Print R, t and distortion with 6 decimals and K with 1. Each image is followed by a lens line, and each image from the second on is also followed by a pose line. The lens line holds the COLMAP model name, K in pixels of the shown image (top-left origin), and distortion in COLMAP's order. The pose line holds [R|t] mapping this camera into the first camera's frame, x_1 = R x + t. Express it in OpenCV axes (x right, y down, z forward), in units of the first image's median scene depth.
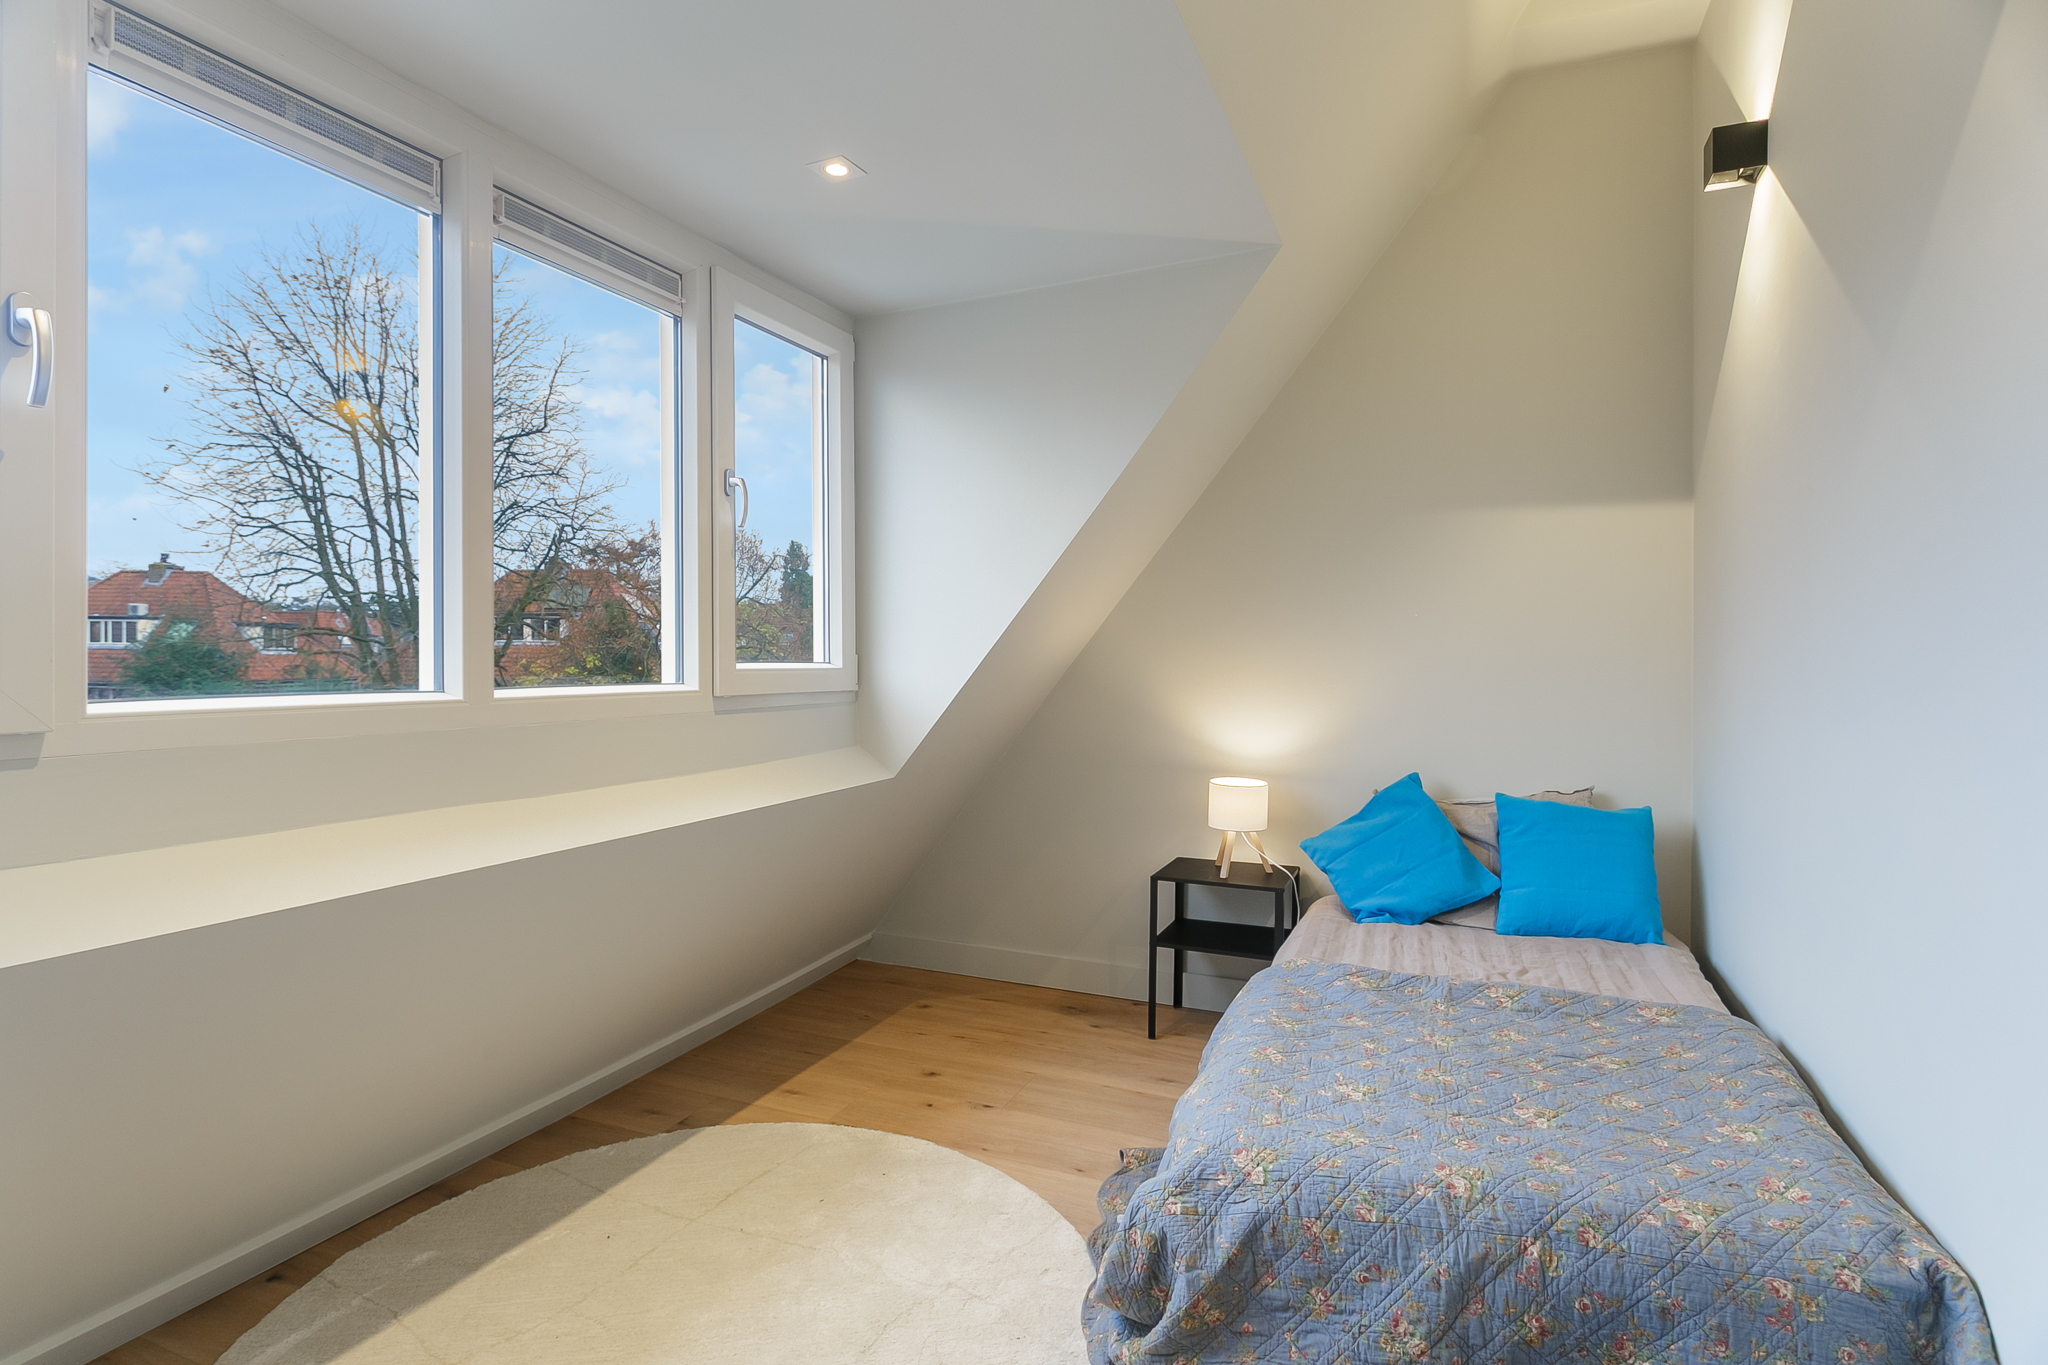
lens RADIAL K [[1042.4, 0, 1008.4], [0, 1042.4, 669.7], [0, 0, 1]] dist [-0.013928, 0.005346]
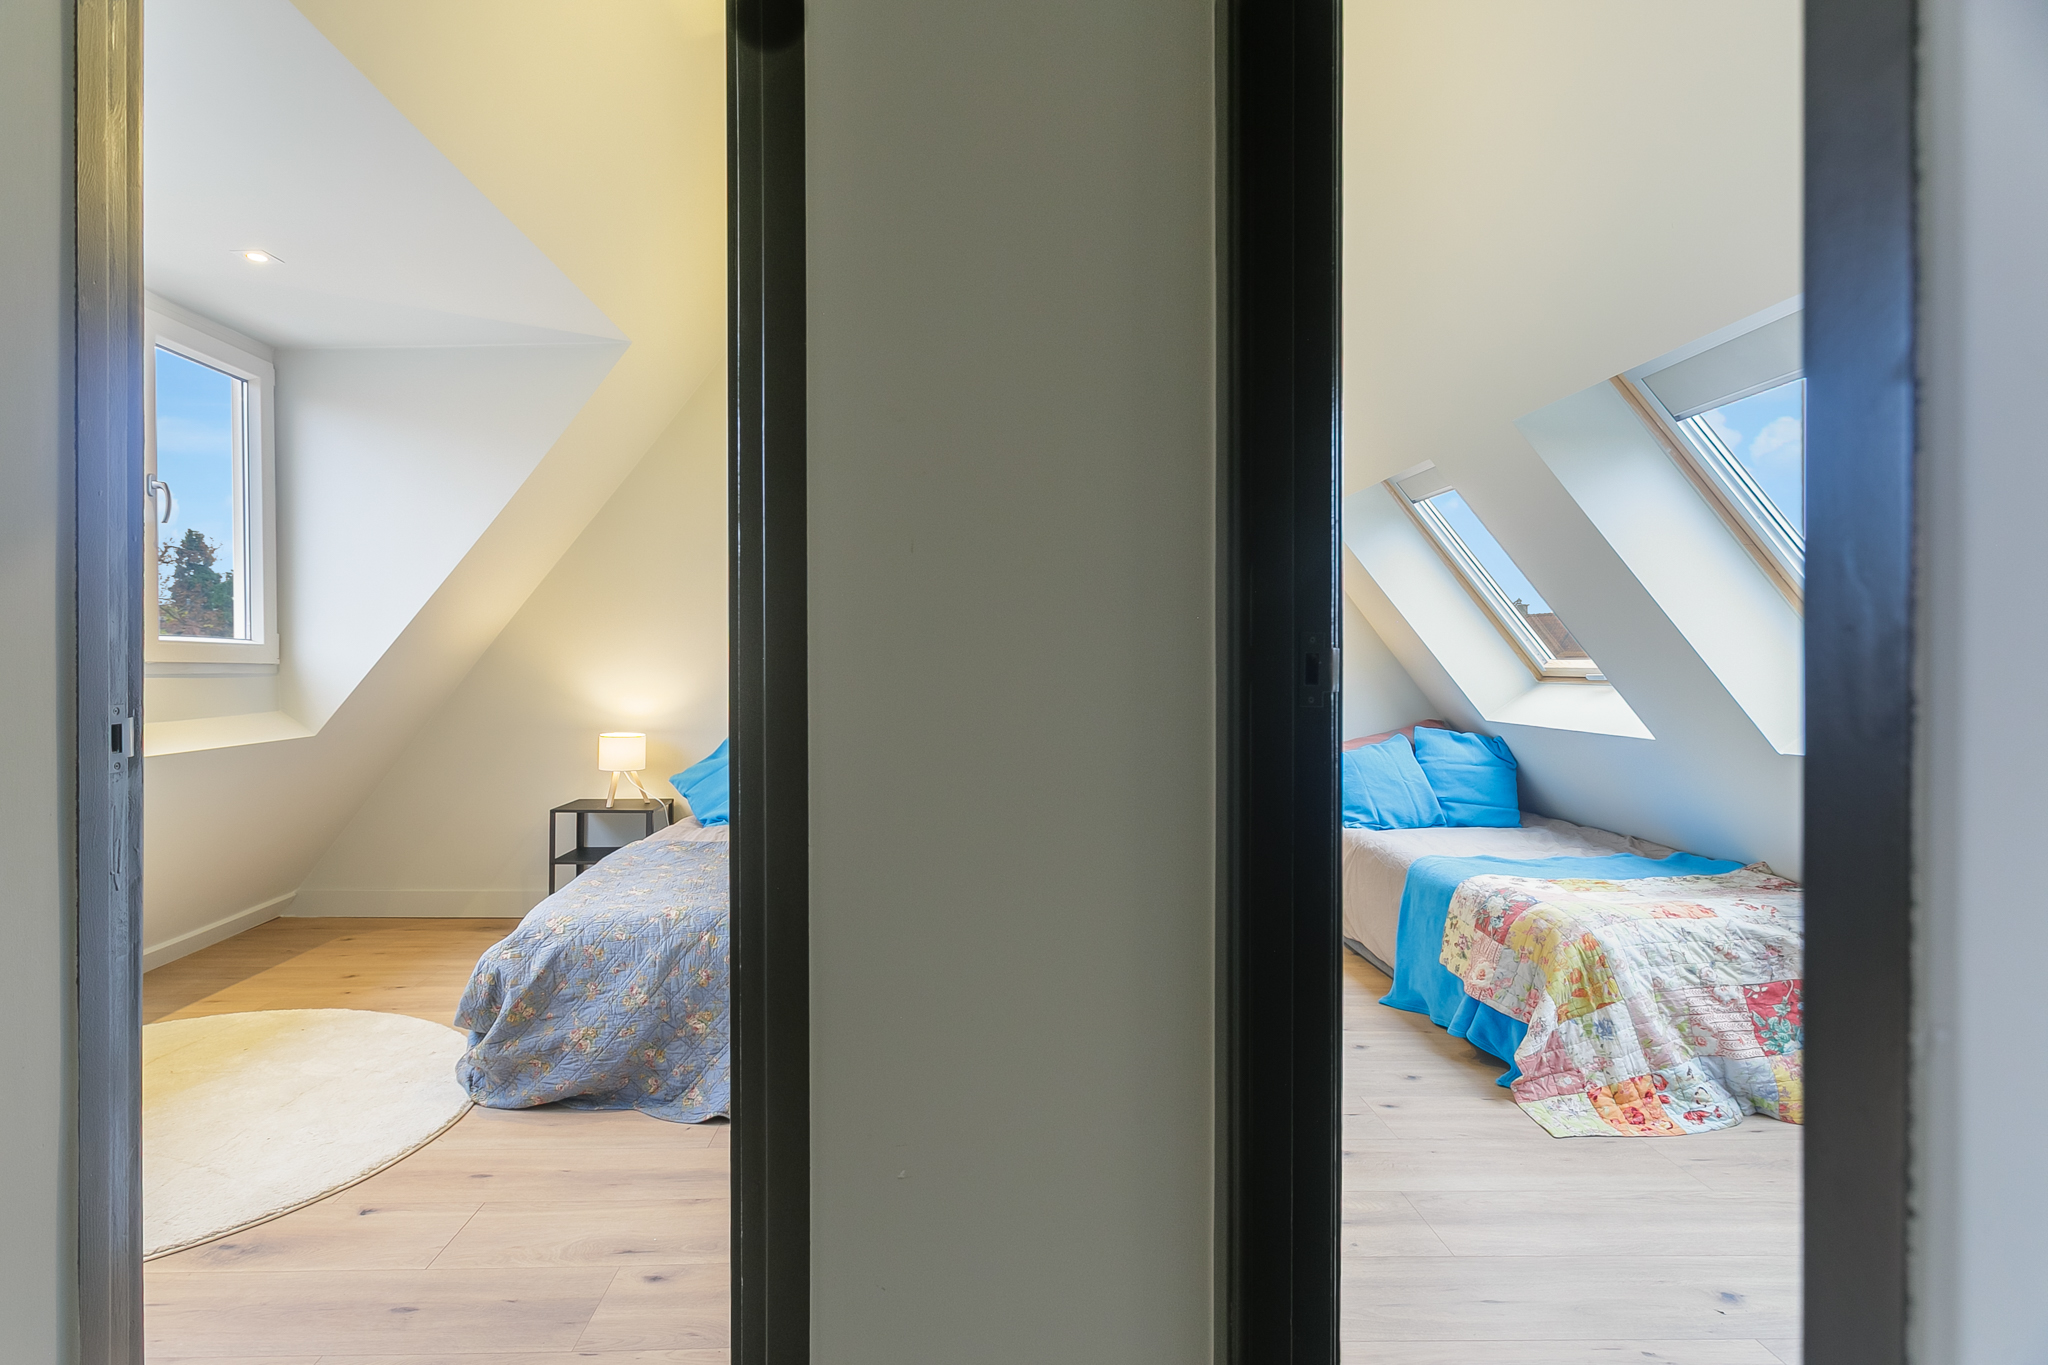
lens RADIAL K [[1055.3, 0, 971.4], [0, 1055.3, 669.6], [0, 0, 1]] dist [0.001011, 0.001265]
pose [[0.907557, -0.004599, 0.419904, 0.082522], [0.009829, 0.999899, -0.010293, 0.058554], [-0.419814, 0.013468, 0.907510, -0.529521]]
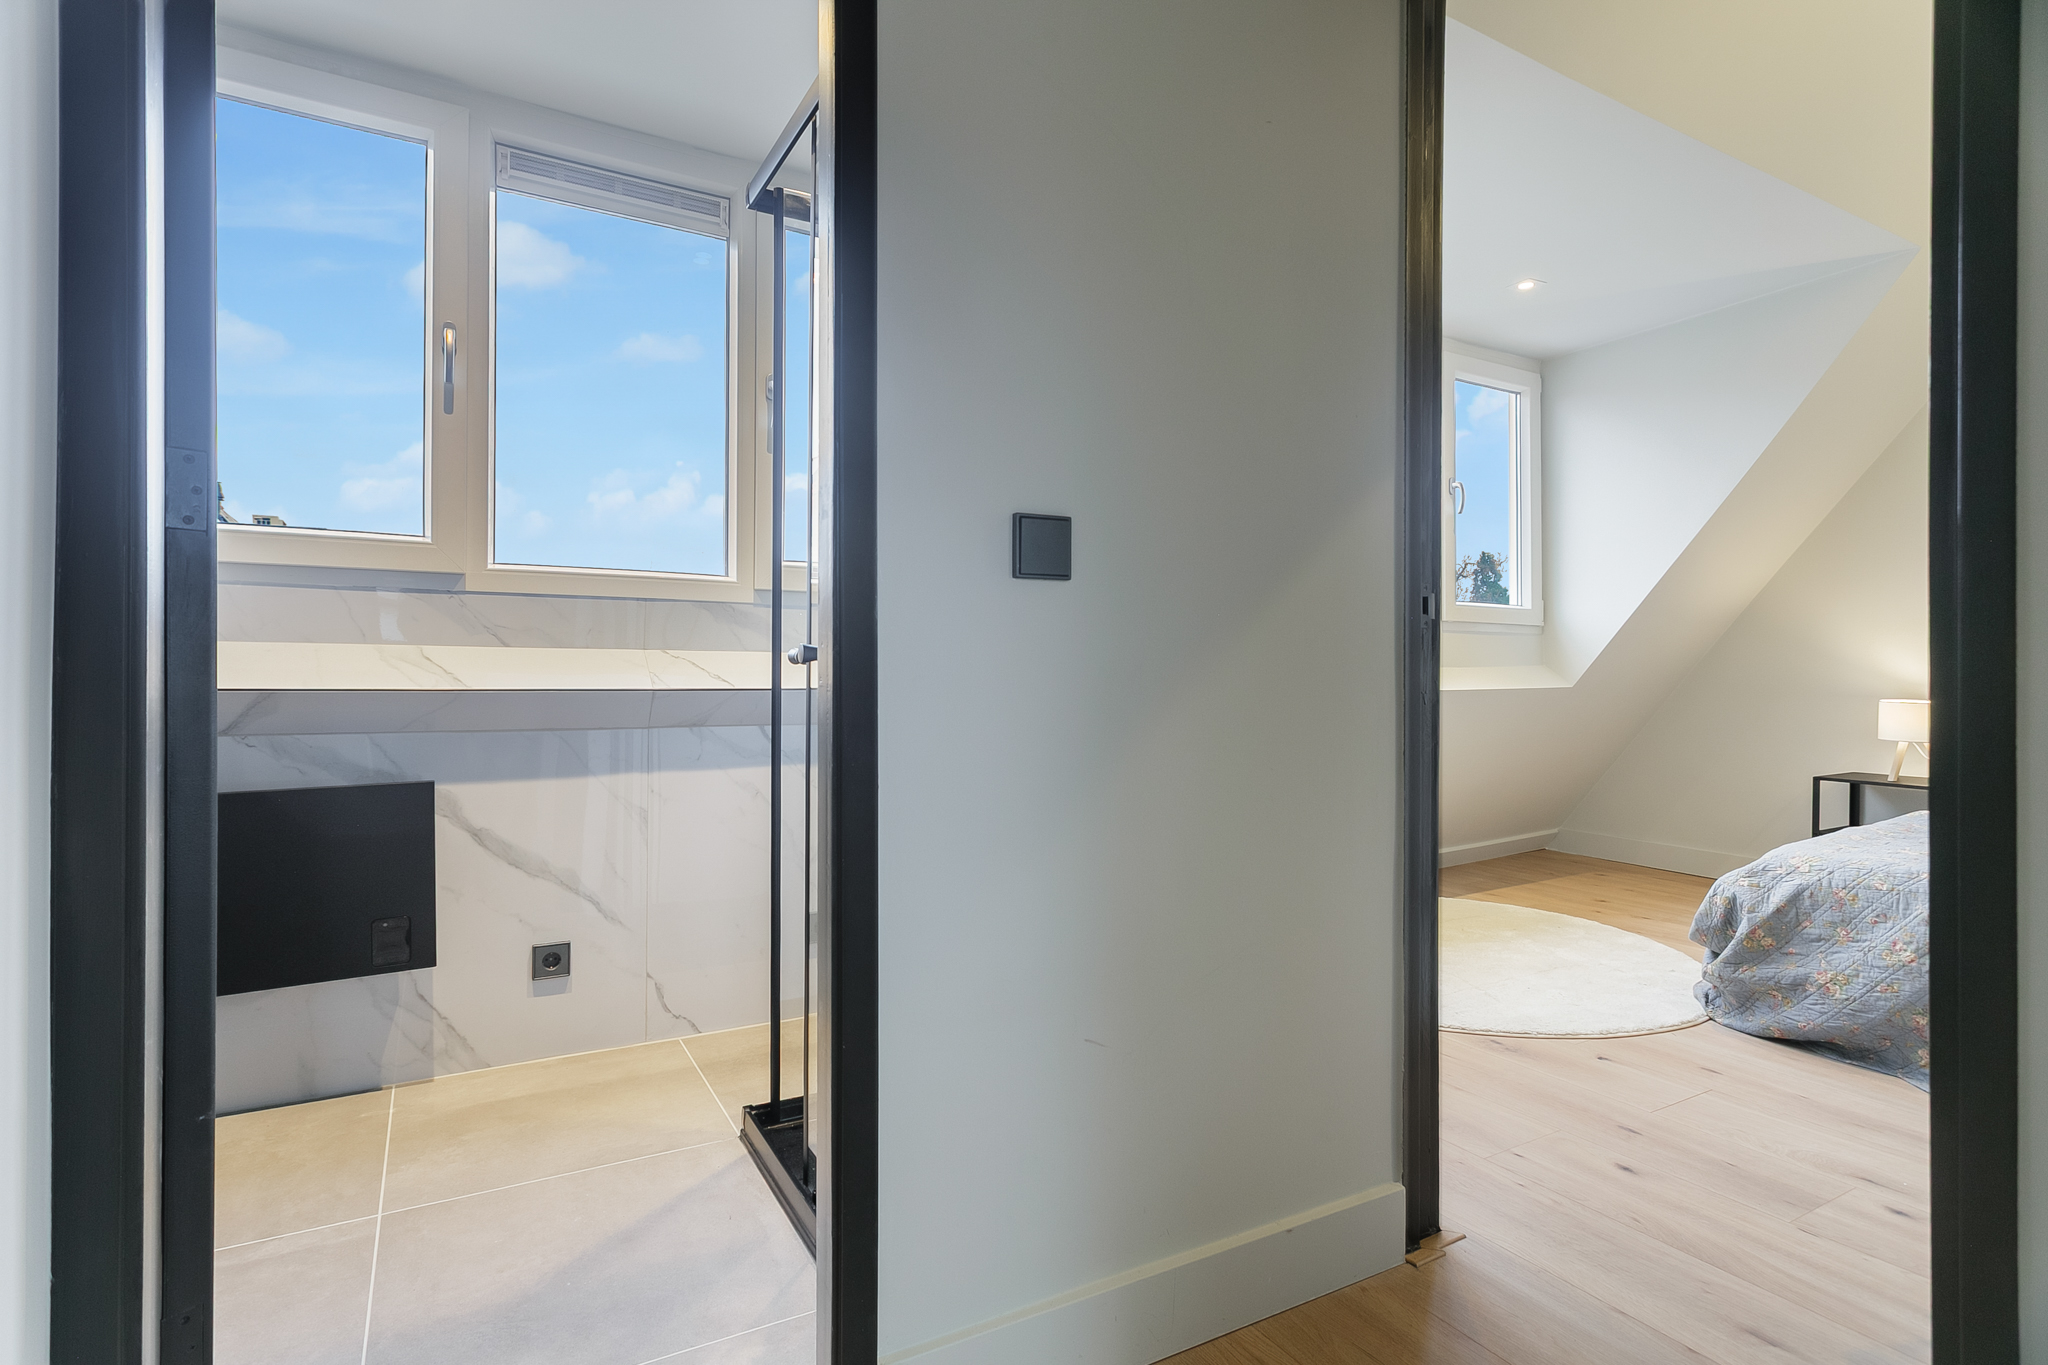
lens RADIAL K [[1027.0, 0, 1022.1], [0, 1027.0, 664.0], [0, 0, 1]] dist [0.000767, 0.005779]
pose [[0.810723, -0.001669, -0.585428, 0.121536], [-0.011502, 0.999758, -0.018778, 0.133396], [0.585317, 0.021957, 0.810507, -0.670587]]
